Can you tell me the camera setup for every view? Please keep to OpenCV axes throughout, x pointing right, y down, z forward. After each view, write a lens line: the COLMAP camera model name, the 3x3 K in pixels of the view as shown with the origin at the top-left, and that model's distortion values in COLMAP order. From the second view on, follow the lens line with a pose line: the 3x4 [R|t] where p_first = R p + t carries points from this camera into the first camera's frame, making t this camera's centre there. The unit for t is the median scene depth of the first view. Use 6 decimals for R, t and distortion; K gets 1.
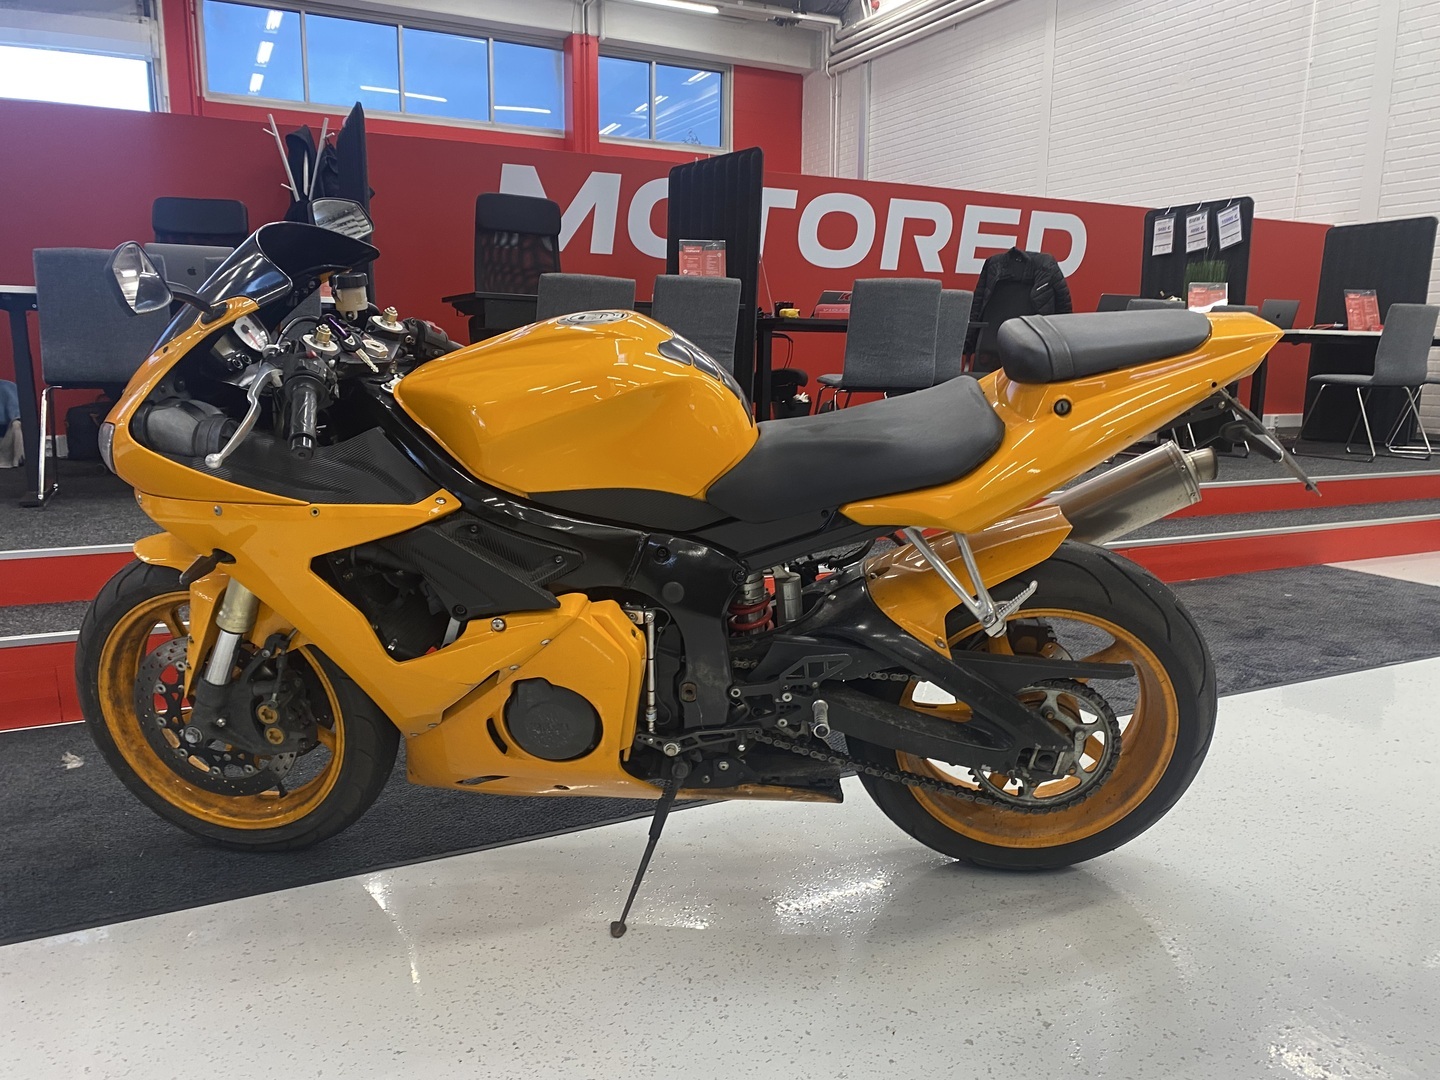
lens RADIAL K [[1081.0, 0, 722.3], [0, 1081.0, 537.8], [0, 0, 1]] dist [0.022818, -0.024811]
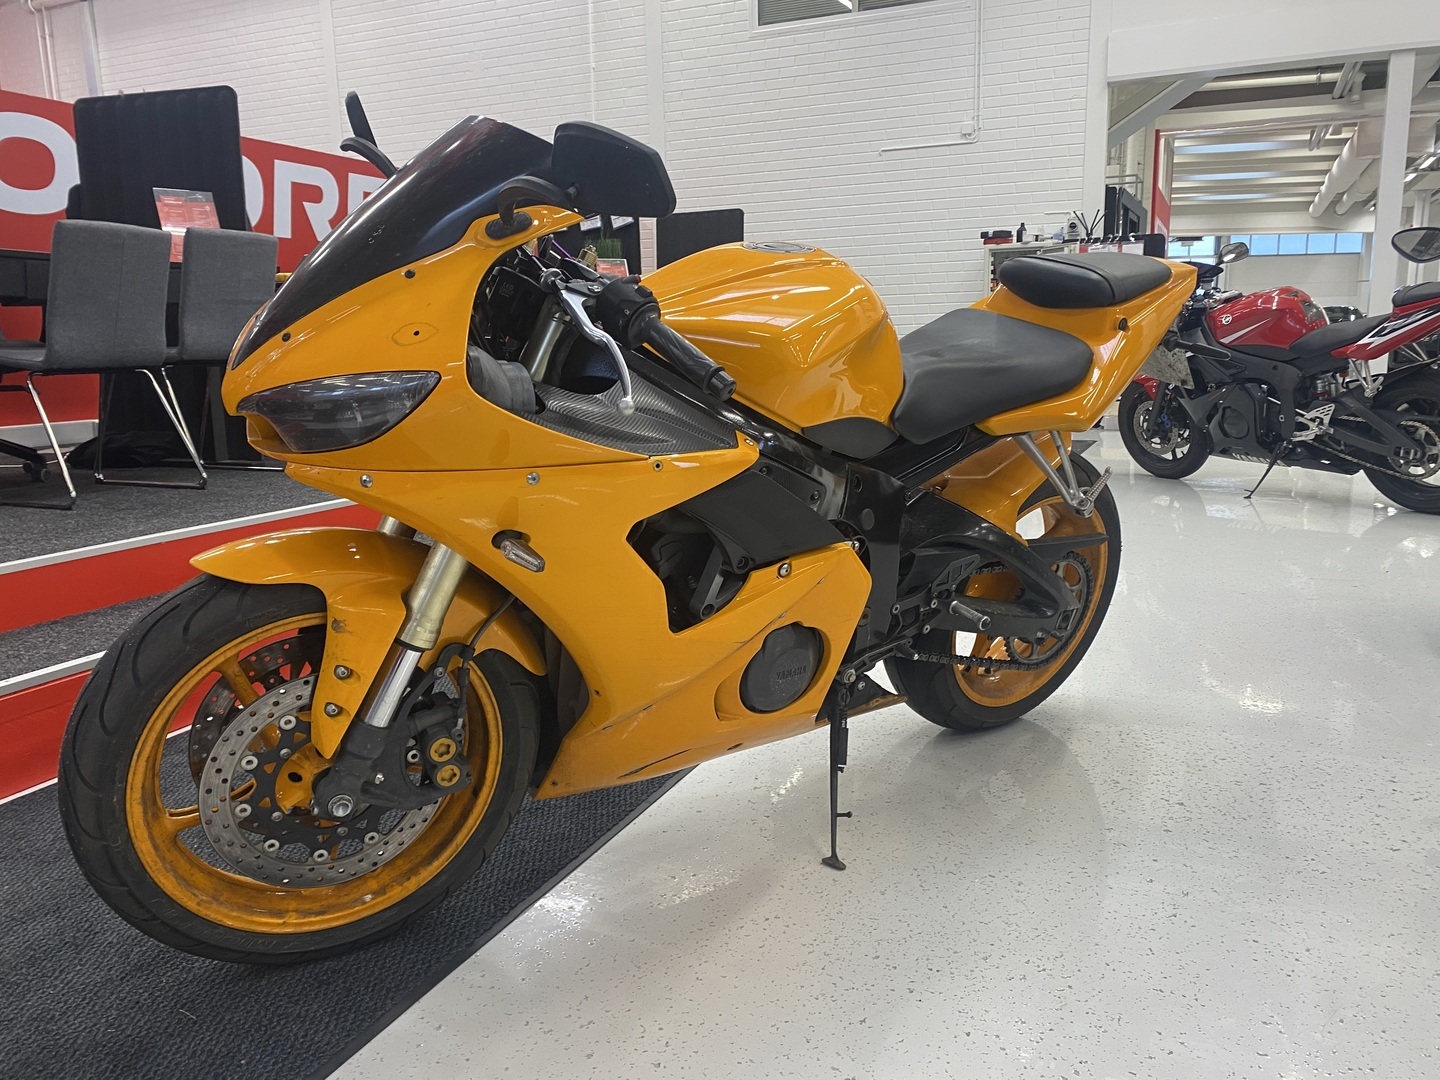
lens RADIAL K [[1081.0, 0, 720.6], [0, 1081.0, 544.1], [0, 0, 1]] dist [0.022818, -0.024811]
pose [[0.781516, -0.141444, 0.607640, -0.241126], [0.129501, 0.989526, 0.063781, -0.002830], [-0.610297, 0.028844, 0.791647, 0.085850]]
